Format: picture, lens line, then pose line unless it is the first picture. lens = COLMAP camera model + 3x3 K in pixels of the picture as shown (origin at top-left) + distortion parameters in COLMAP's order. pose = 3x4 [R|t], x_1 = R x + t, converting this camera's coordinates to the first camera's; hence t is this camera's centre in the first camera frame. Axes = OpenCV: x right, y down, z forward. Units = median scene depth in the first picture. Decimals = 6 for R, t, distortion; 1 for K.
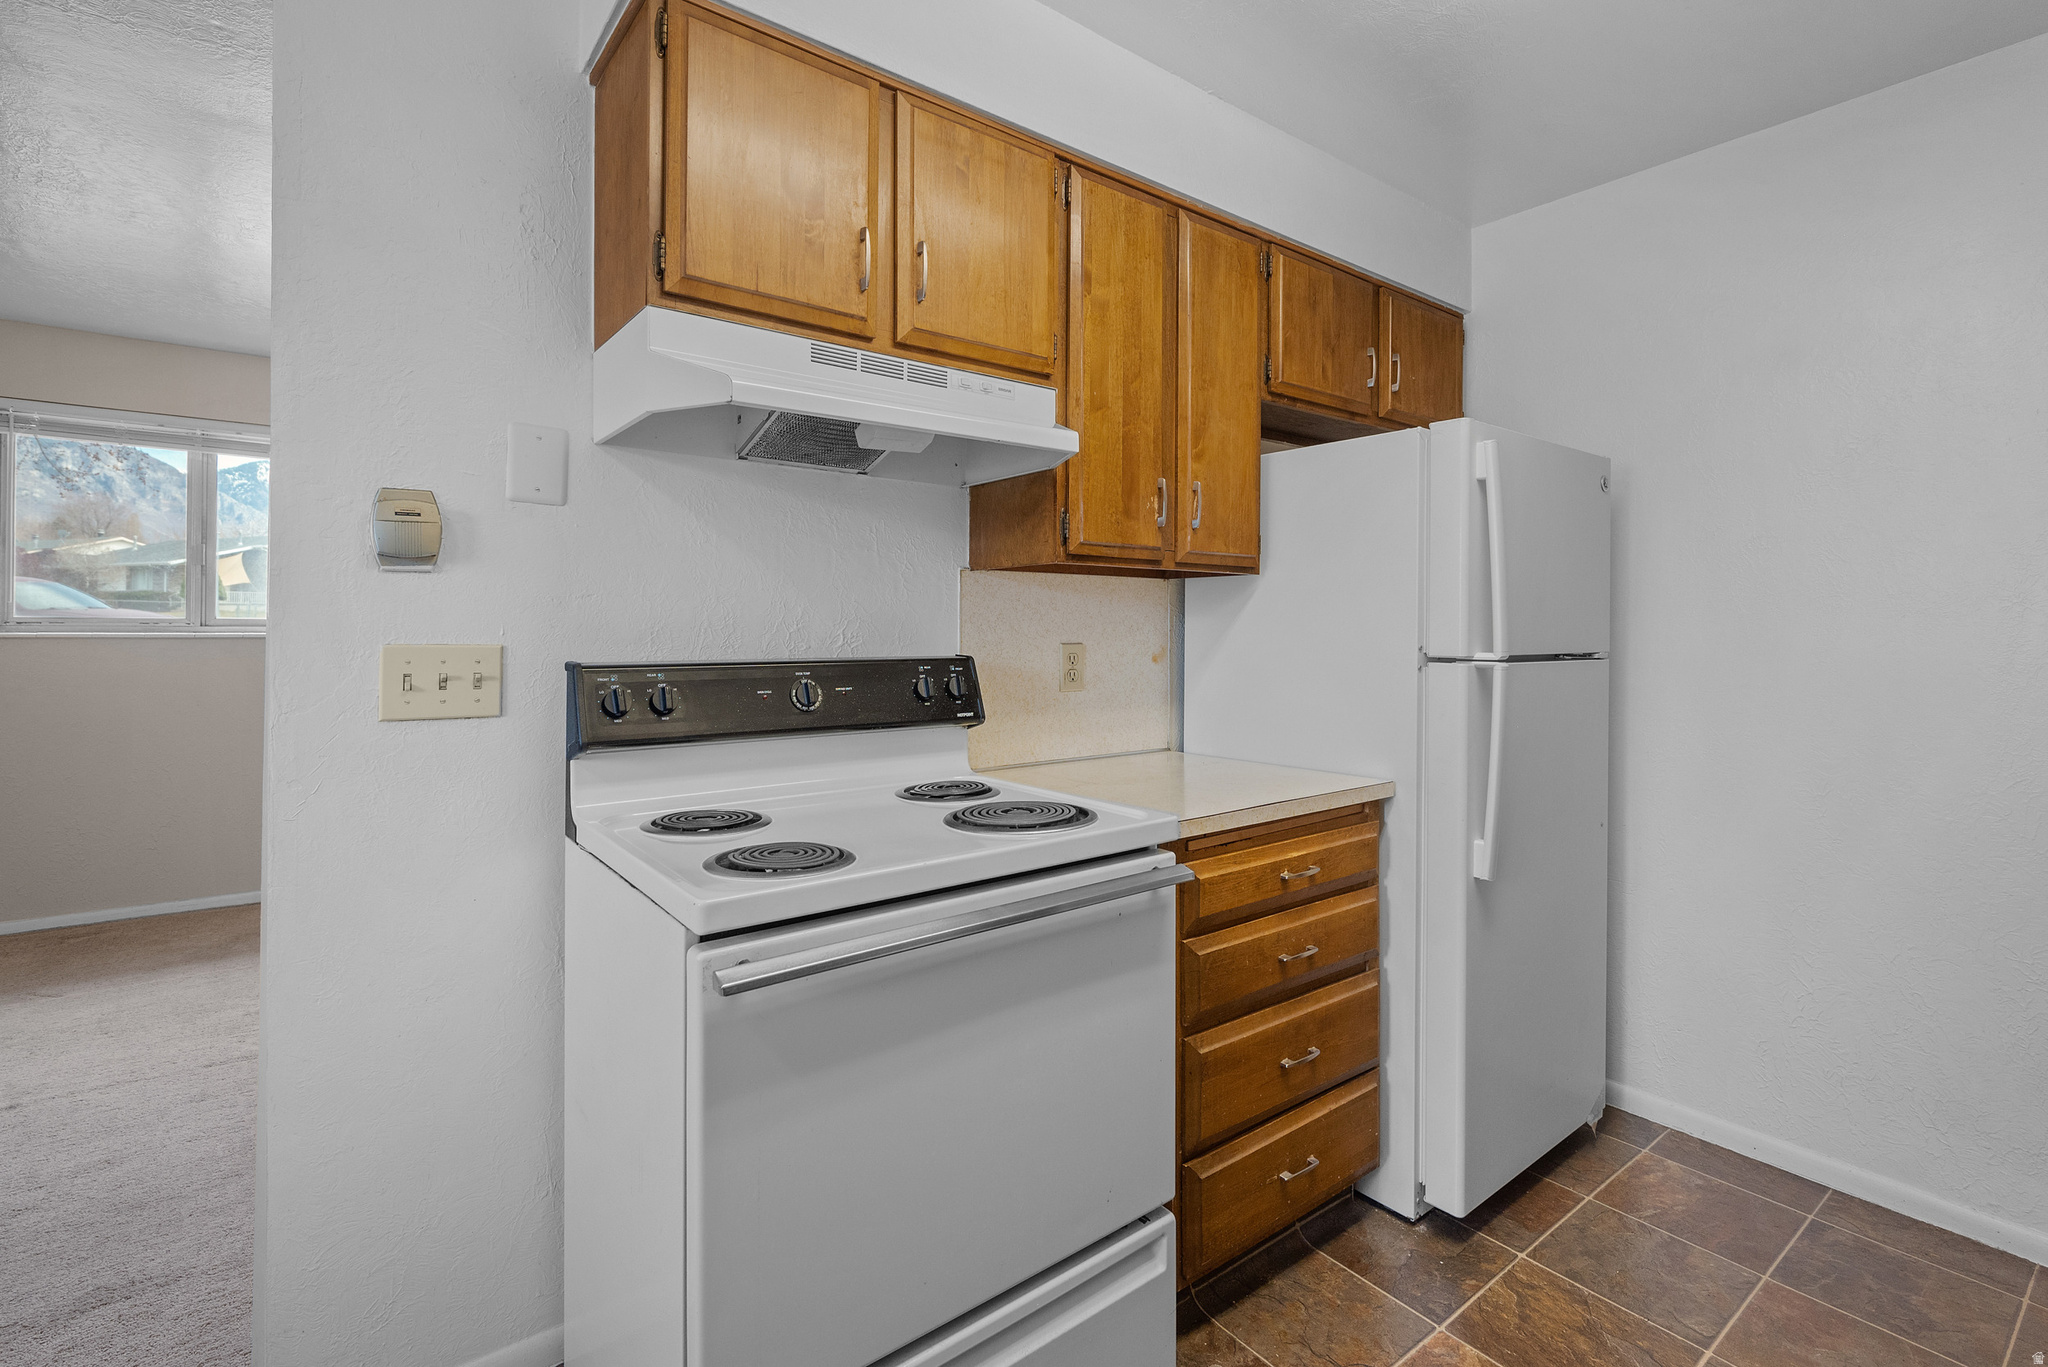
lens RADIAL K [[942.7, 0, 1003.3], [0, 942.7, 624.2], [0, 0, 1]] dist [-0.001542, 0.000098]
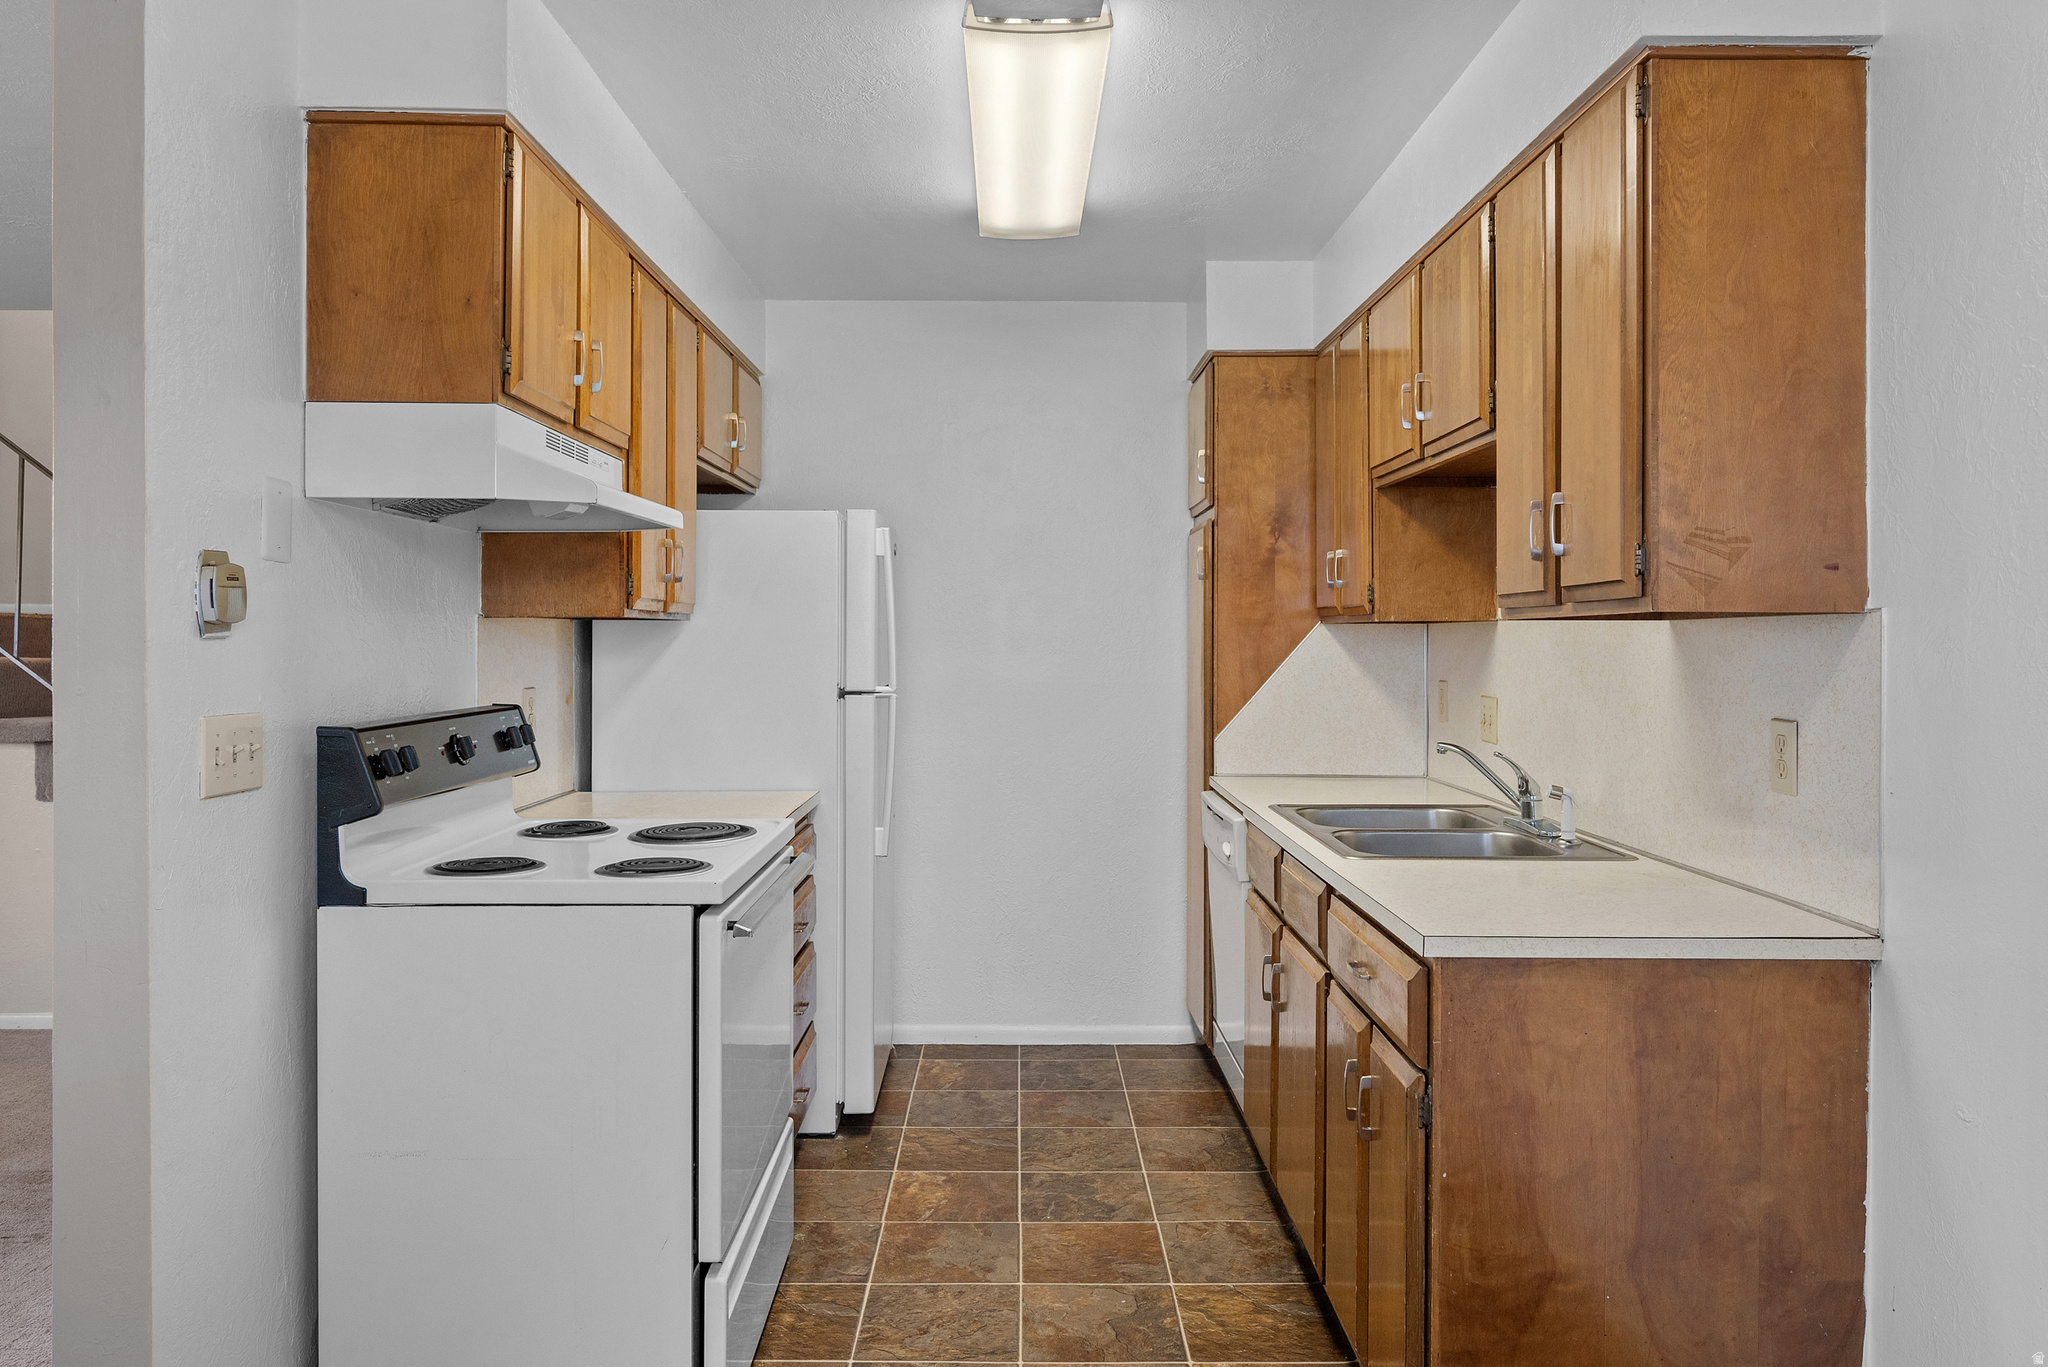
lens RADIAL K [[1412.3, 0, 1052.8], [0, 1412.3, 646.8], [0, 0, 1]] dist [-0.033442, -0.000217]
pose [[0.589324, -0.009440, 0.807842, -0.957083], [0.003572, 0.999952, 0.009079, -0.042989], [-0.807889, -0.002464, 0.589329, -0.370533]]
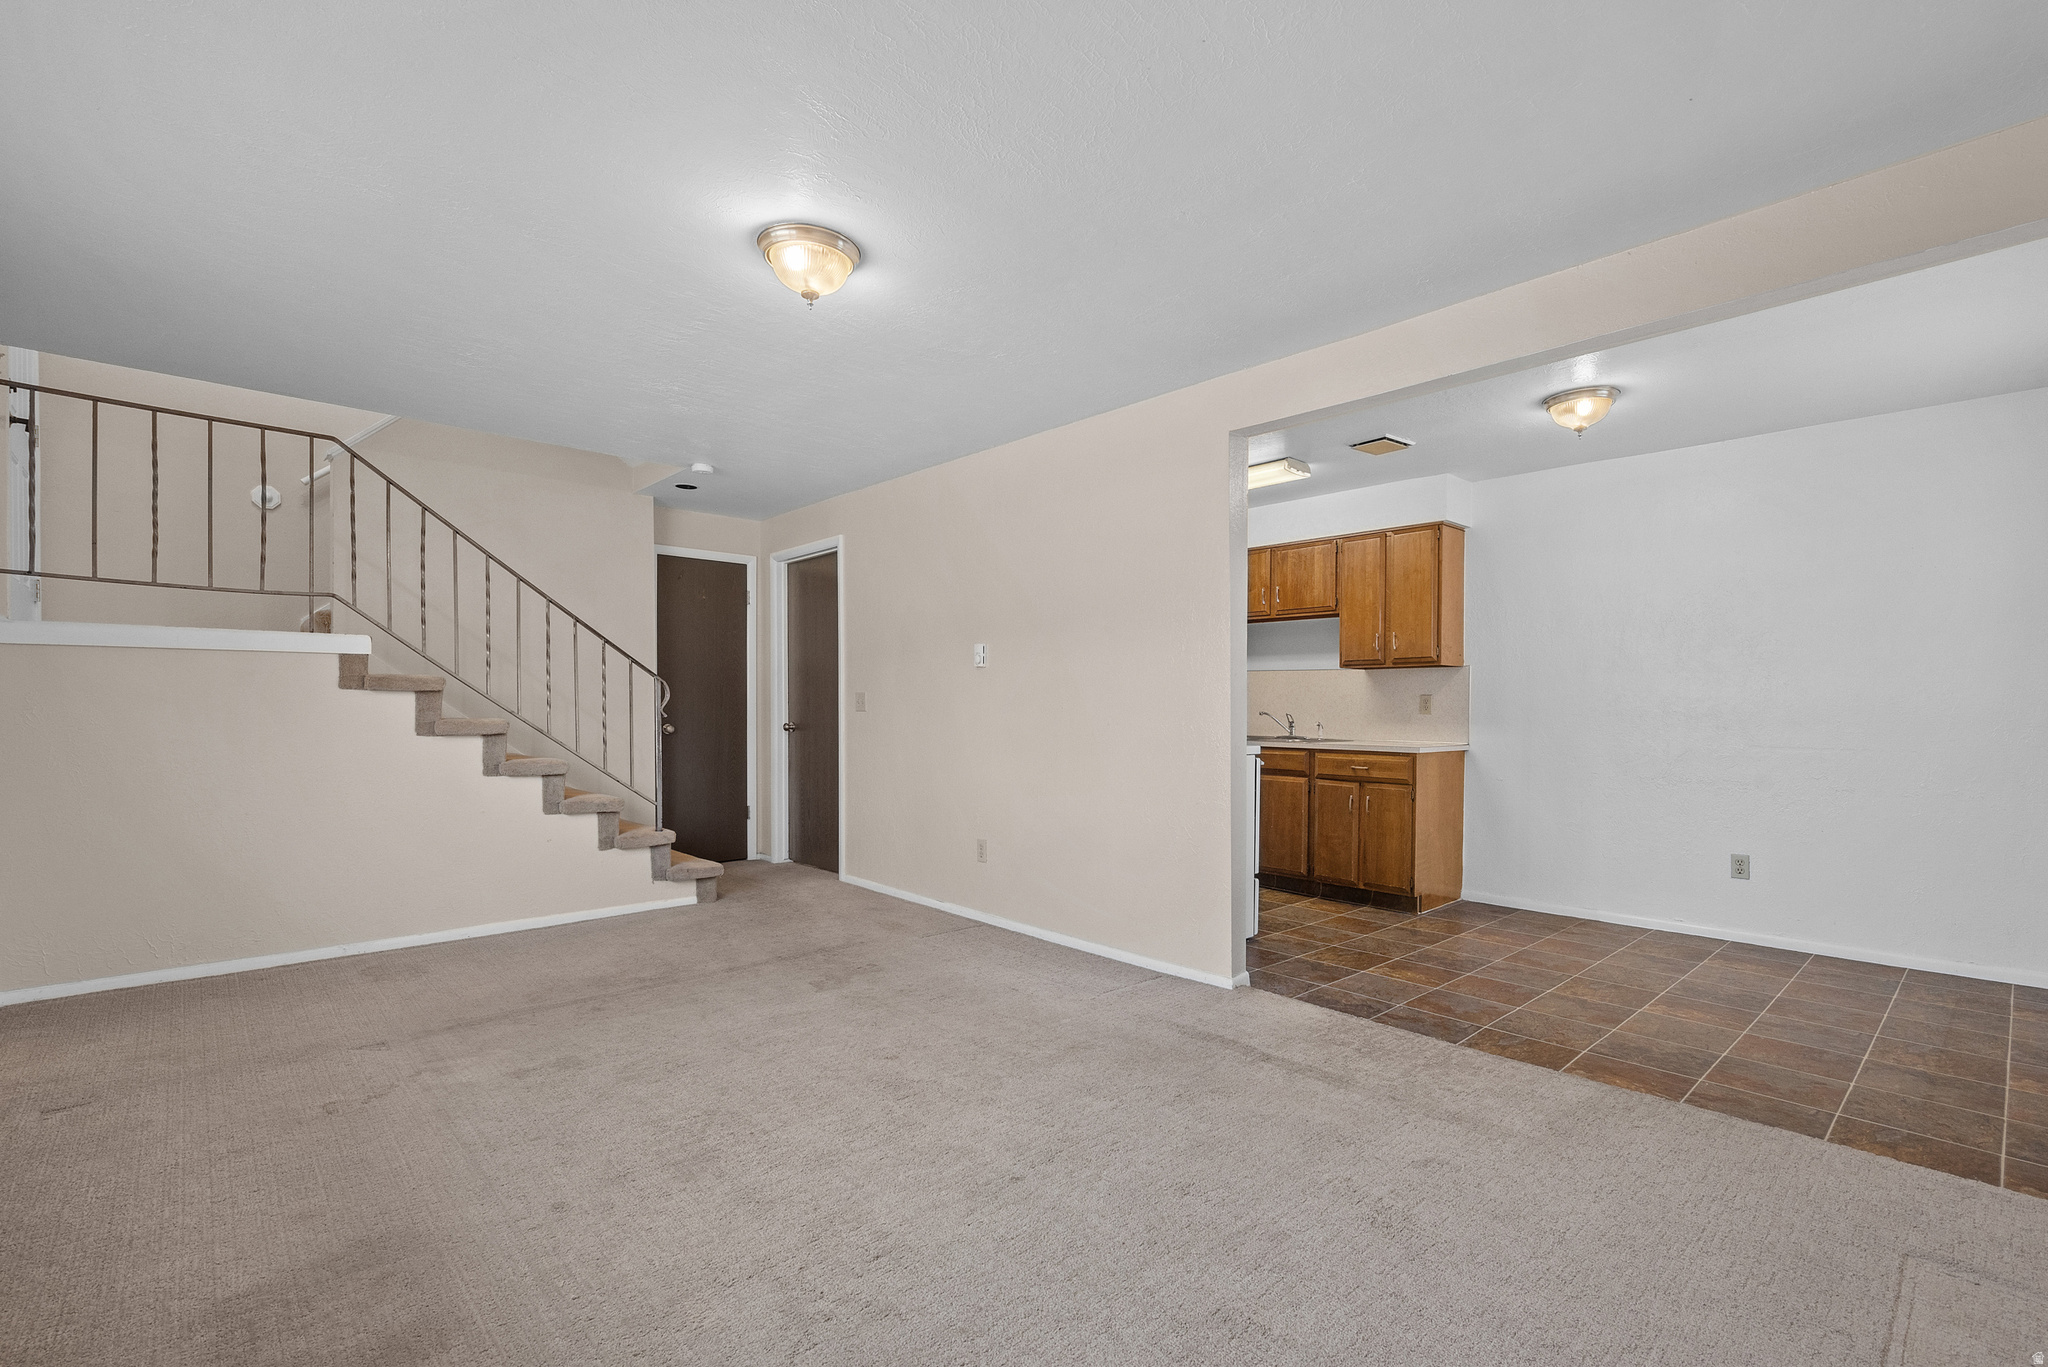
lens RADIAL K [[934.4, 0, 1033.7], [0, 934.4, 723.5], [0, 0, 1]] dist [0.002458, 0.000161]
pose [[-0.109728, -0.025220, 0.993642, -2.519411], [-0.004006, 0.999681, 0.024931, 0.054091], [-0.993954, -0.001245, -0.109794, 1.435639]]
